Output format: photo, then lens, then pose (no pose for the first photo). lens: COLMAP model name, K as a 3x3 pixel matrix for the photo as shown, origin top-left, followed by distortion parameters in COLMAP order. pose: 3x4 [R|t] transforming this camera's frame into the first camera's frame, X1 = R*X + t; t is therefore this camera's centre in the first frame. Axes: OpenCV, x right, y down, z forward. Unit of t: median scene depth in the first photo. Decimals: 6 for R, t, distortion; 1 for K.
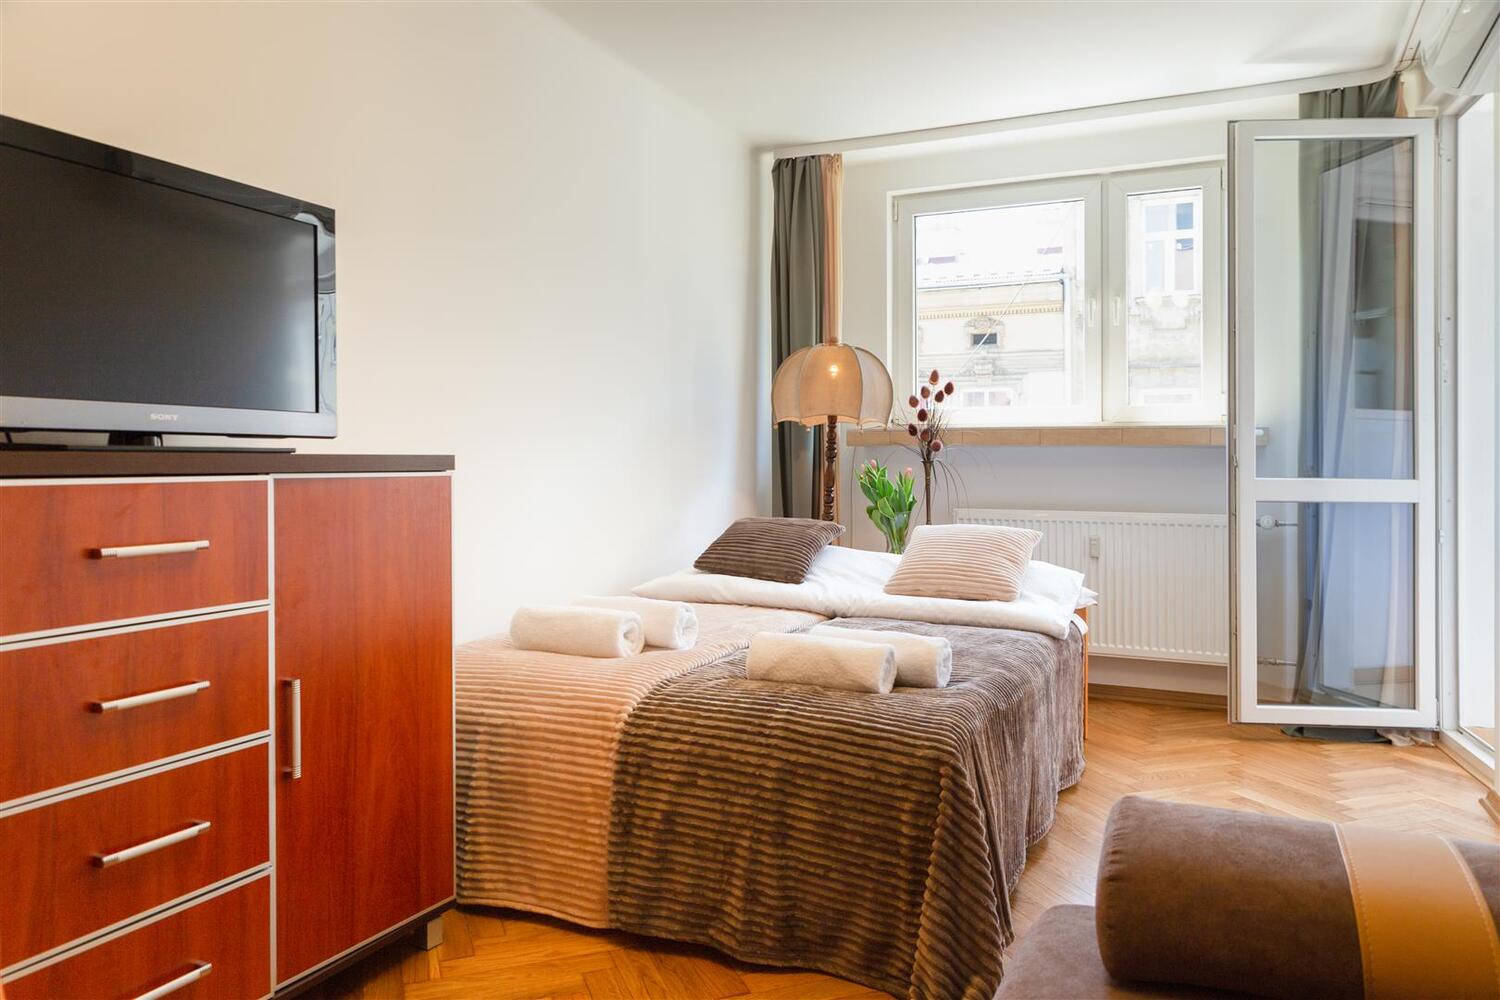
lens RADIAL K [[1024.0, 0, 749.5], [0, 1024.0, 451.9], [0, 0, 1]] dist [0.002643, 0.001387]
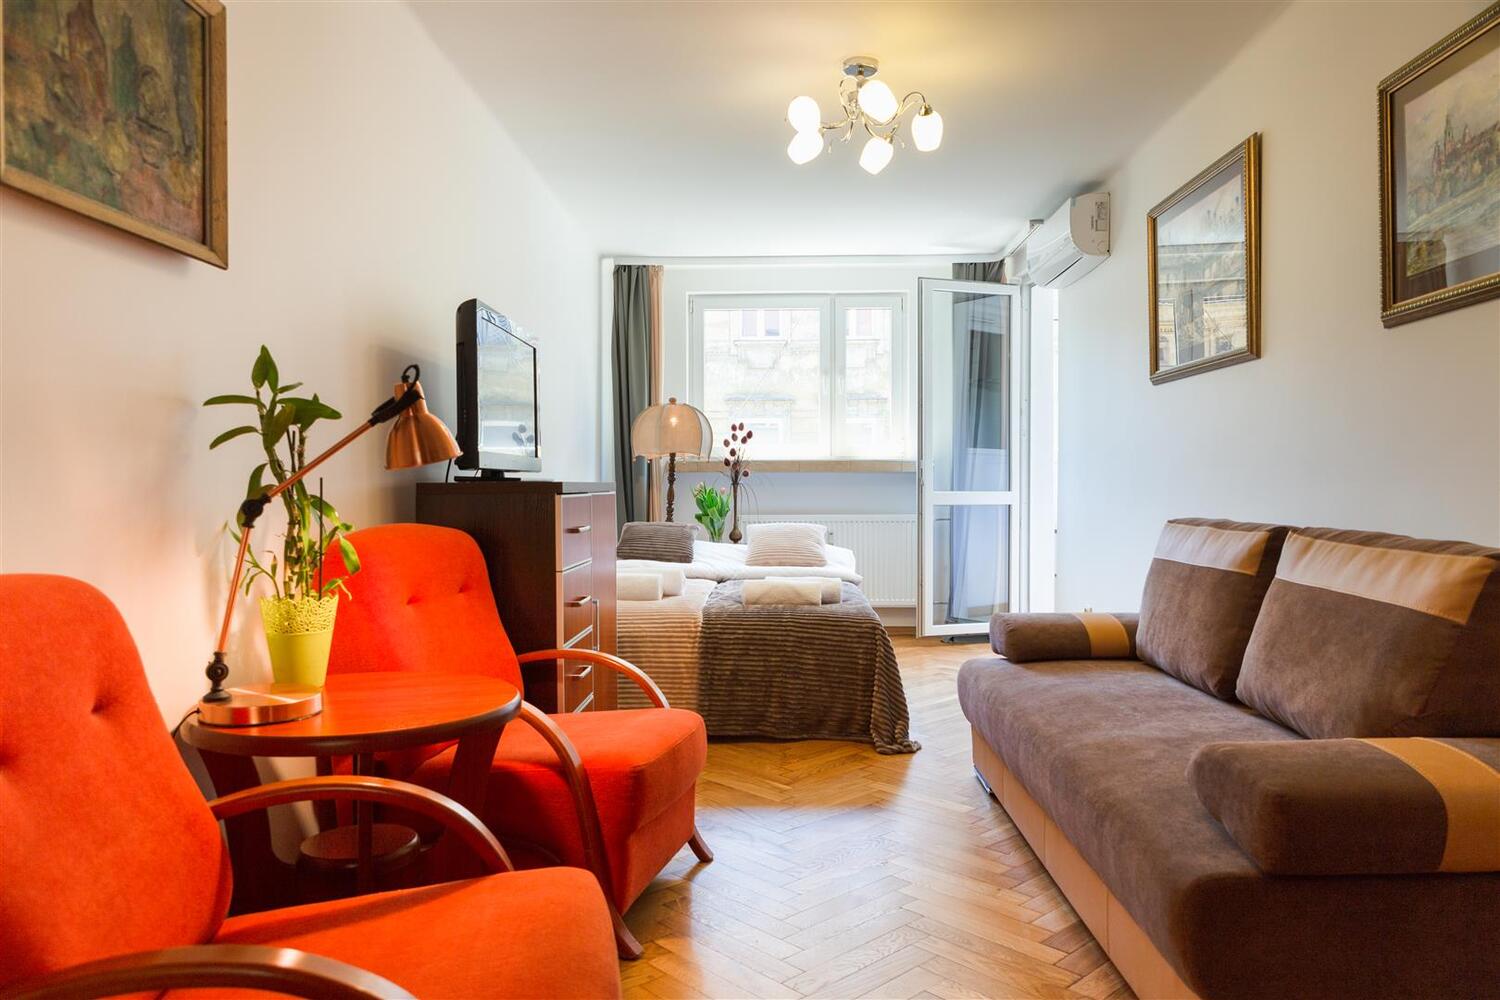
lens RADIAL K [[1008.3, 0, 723.2], [0, 1008.3, 501.8], [0, 0, 1]] dist [0.000378, 0.000369]
pose [[0.924332, -0.014183, 0.381326, -0.420762], [0.002344, 0.999501, 0.031493, -0.010157], [-0.381582, -0.028216, 0.923904, -0.371735]]
